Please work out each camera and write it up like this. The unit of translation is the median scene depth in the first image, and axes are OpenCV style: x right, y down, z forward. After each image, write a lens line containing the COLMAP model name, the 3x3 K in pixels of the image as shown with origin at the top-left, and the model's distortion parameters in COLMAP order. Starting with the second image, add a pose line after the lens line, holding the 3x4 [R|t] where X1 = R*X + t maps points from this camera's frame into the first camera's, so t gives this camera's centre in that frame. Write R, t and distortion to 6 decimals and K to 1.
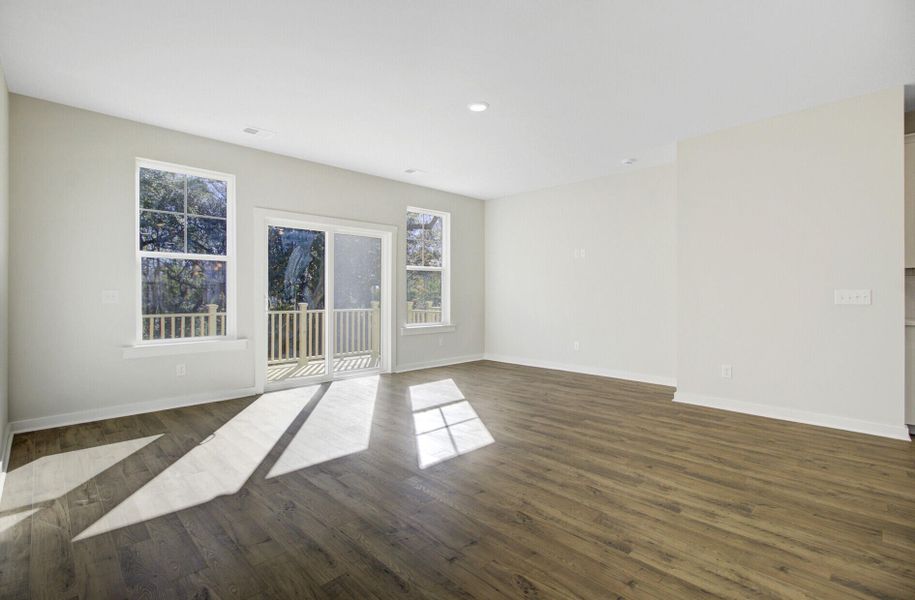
lens RADIAL K [[423.7, 0, 458.1], [0, 423.7, 291.2], [0, 0, 1]] dist [-0.001754, -0.000115]
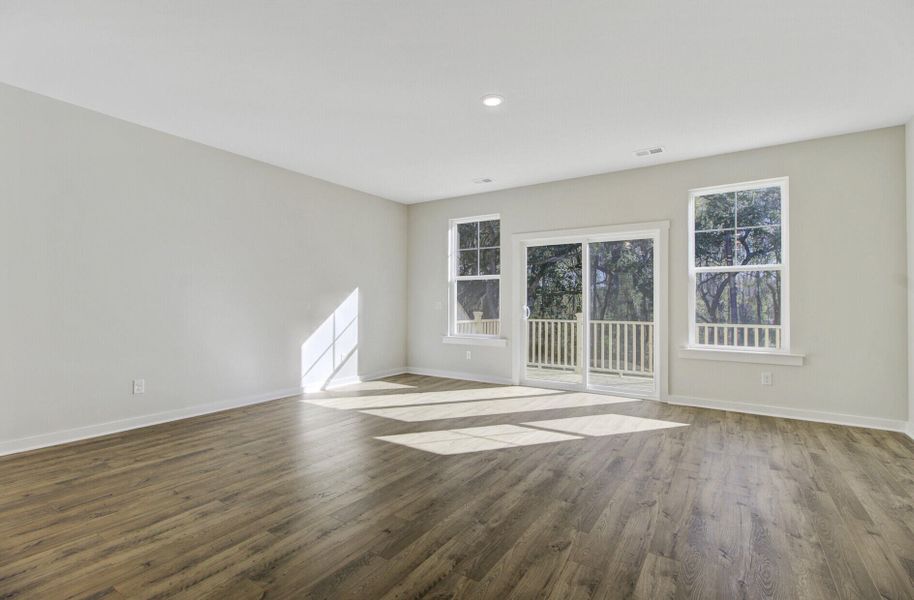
lens RADIAL K [[426.4, 0, 447.7], [0, 426.4, 302.9], [0, 0, 1]] dist [-0.001683, -0.001116]
pose [[0.195719, -0.001814, -0.980658, 0.969188], [0.004056, 0.999991, -0.001040, 0.004633], [0.980652, -0.003774, 0.195724, 0.757425]]
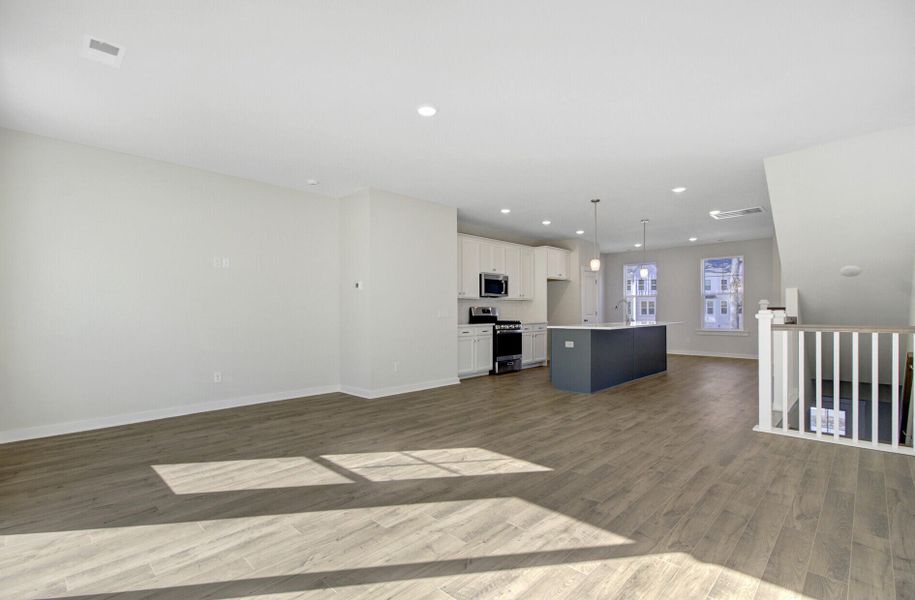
lens RADIAL K [[418.2, 0, 453.6], [0, 418.2, 315.2], [0, 0, 1]] dist [0.000330, -0.000129]
pose [[-0.014849, -0.007371, 0.999863, -0.906461], [-0.003232, 0.999968, 0.007324, 0.008793], [-0.999885, -0.003123, -0.014872, 0.996929]]
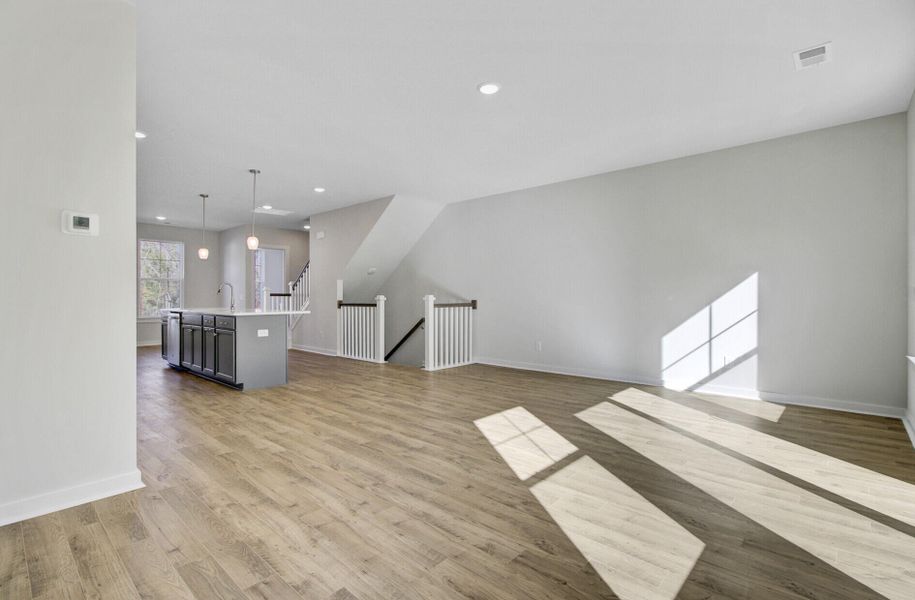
lens RADIAL K [[430.7, 0, 444.5], [0, 430.7, 299.5], [0, 0, 1]] dist [-0.010334, -0.000072]
pose [[-0.999708, 0.000603, -0.024139, 0.175308], [0.000721, 0.999988, -0.004873, 0.029051], [0.024136, -0.004889, -0.999697, 2.002419]]
